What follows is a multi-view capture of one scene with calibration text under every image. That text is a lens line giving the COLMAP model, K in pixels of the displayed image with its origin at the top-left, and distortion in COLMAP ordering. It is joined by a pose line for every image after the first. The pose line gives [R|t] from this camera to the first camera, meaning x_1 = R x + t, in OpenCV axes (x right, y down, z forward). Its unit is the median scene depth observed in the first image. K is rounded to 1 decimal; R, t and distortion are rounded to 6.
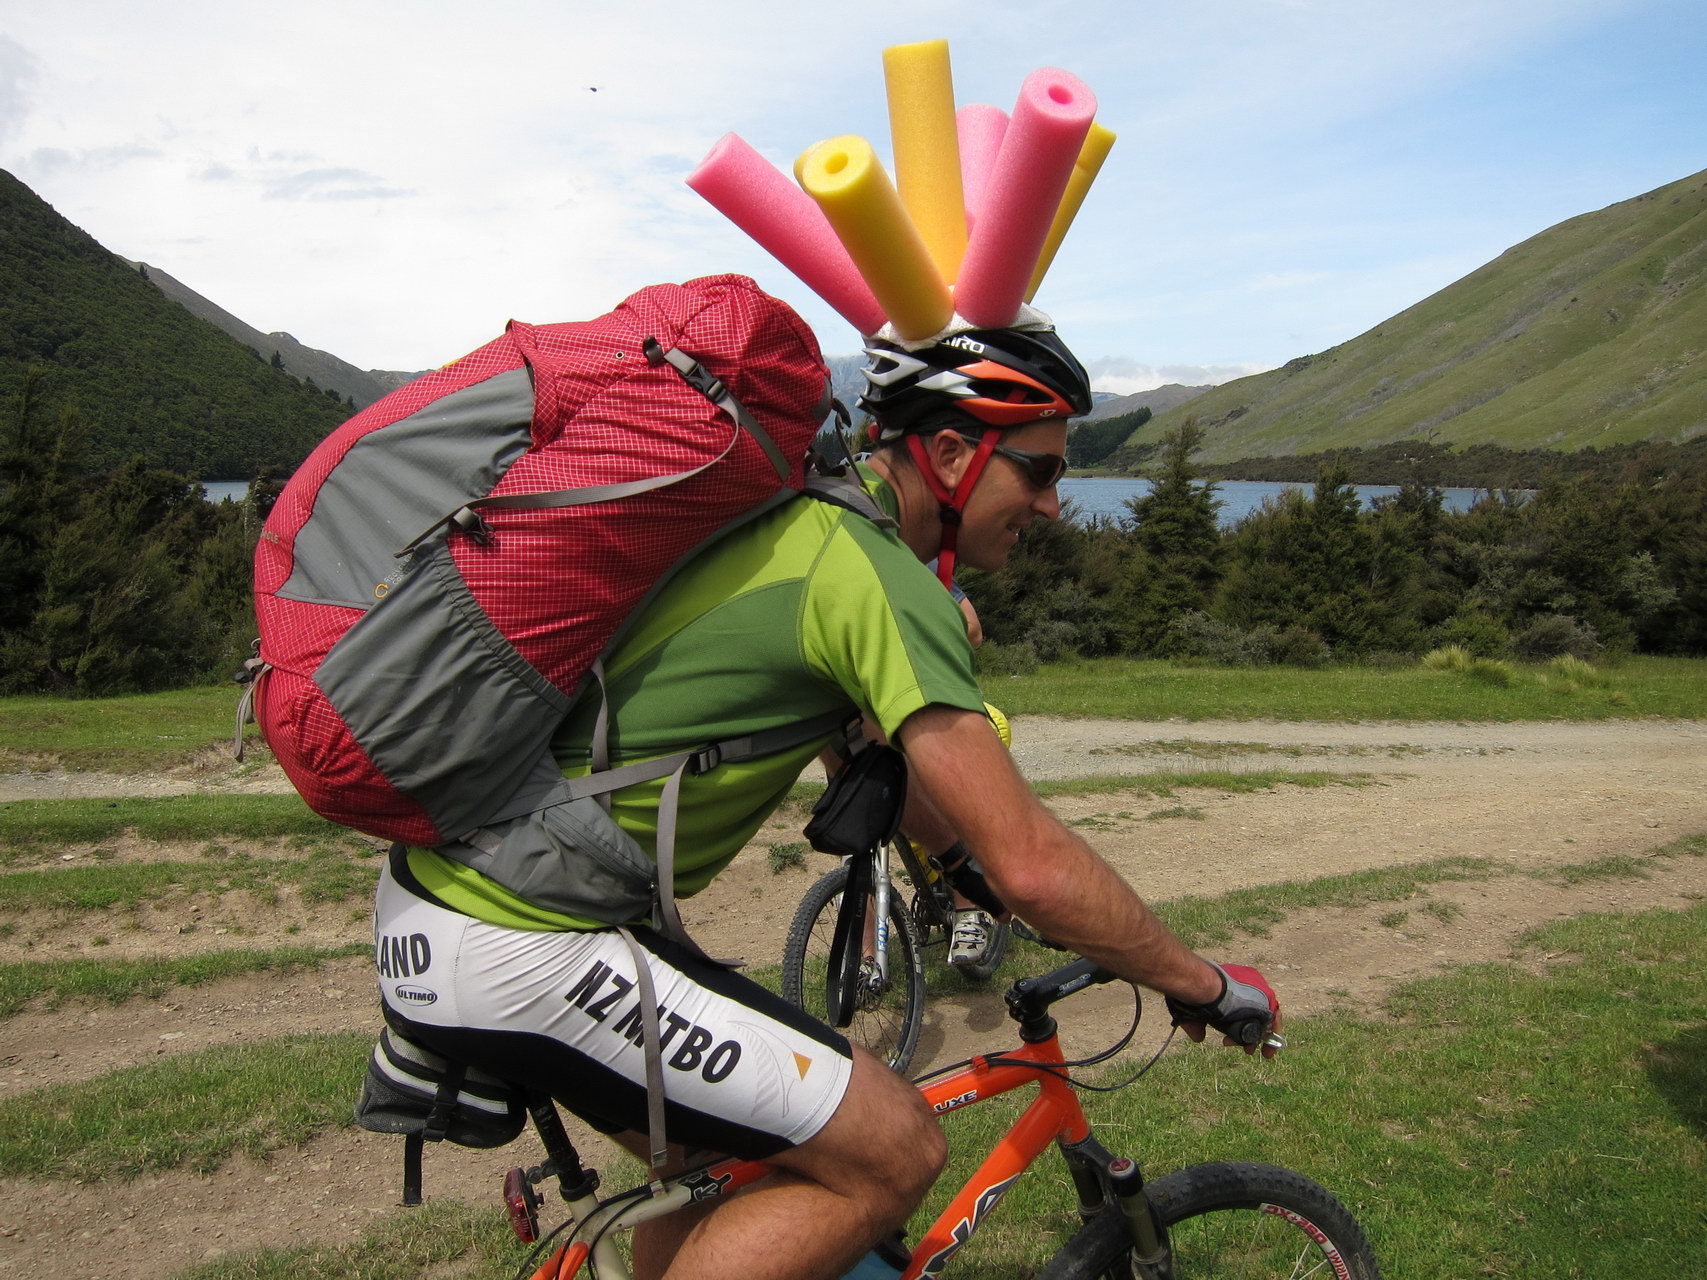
lens RADIAL K [[1407.2, 0, 852.2], [0, 1407.2, 638.3], [0, 0, 1]] dist [-0.061751, -0.005646]
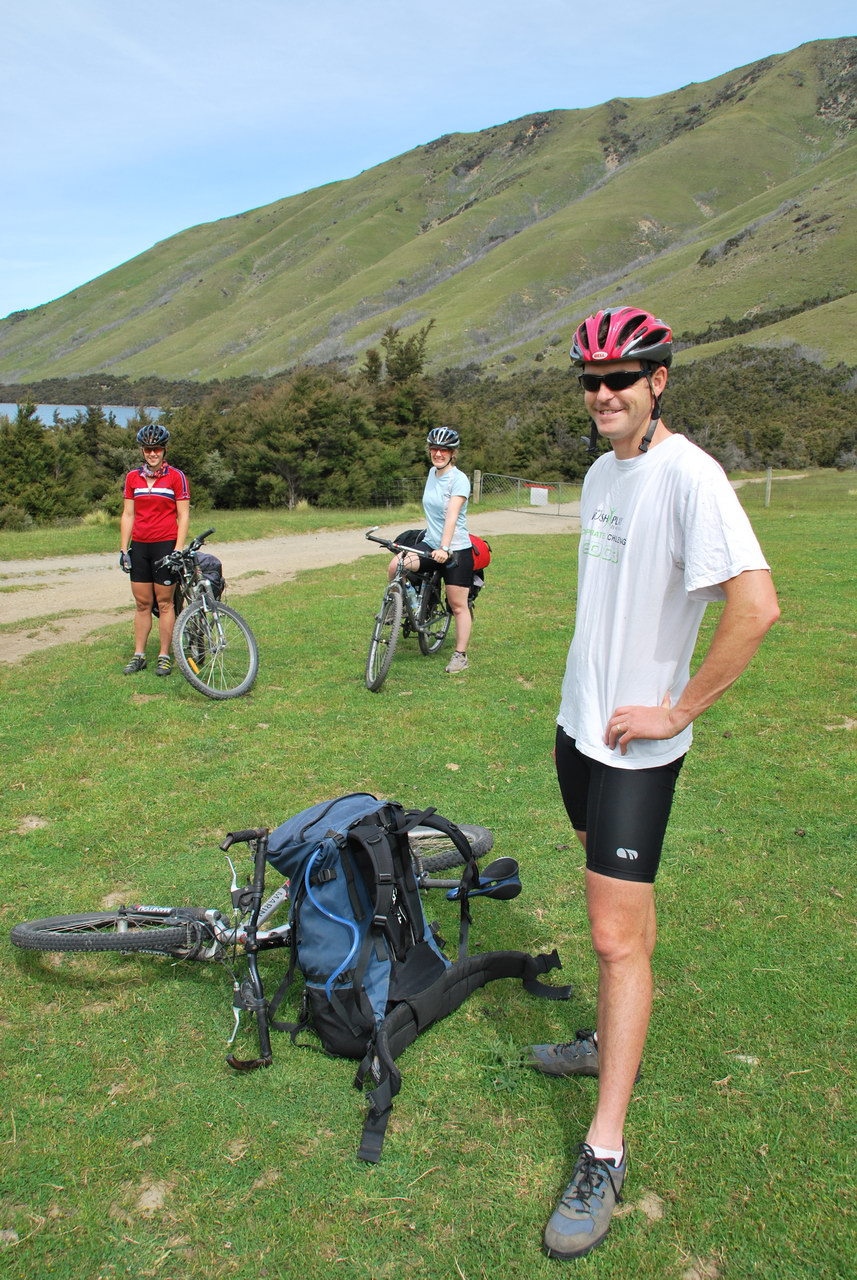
lens RADIAL K [[996.4, 0, 427.2], [0, 996.4, 633.3], [0, 0, 1]] dist [-0.112287, 0.009531]
pose [[0.771189, -0.130820, 0.623019, -0.018473], [0.054543, 0.988637, 0.140076, 0.004295], [-0.634265, -0.074044, 0.769562, -0.121181]]
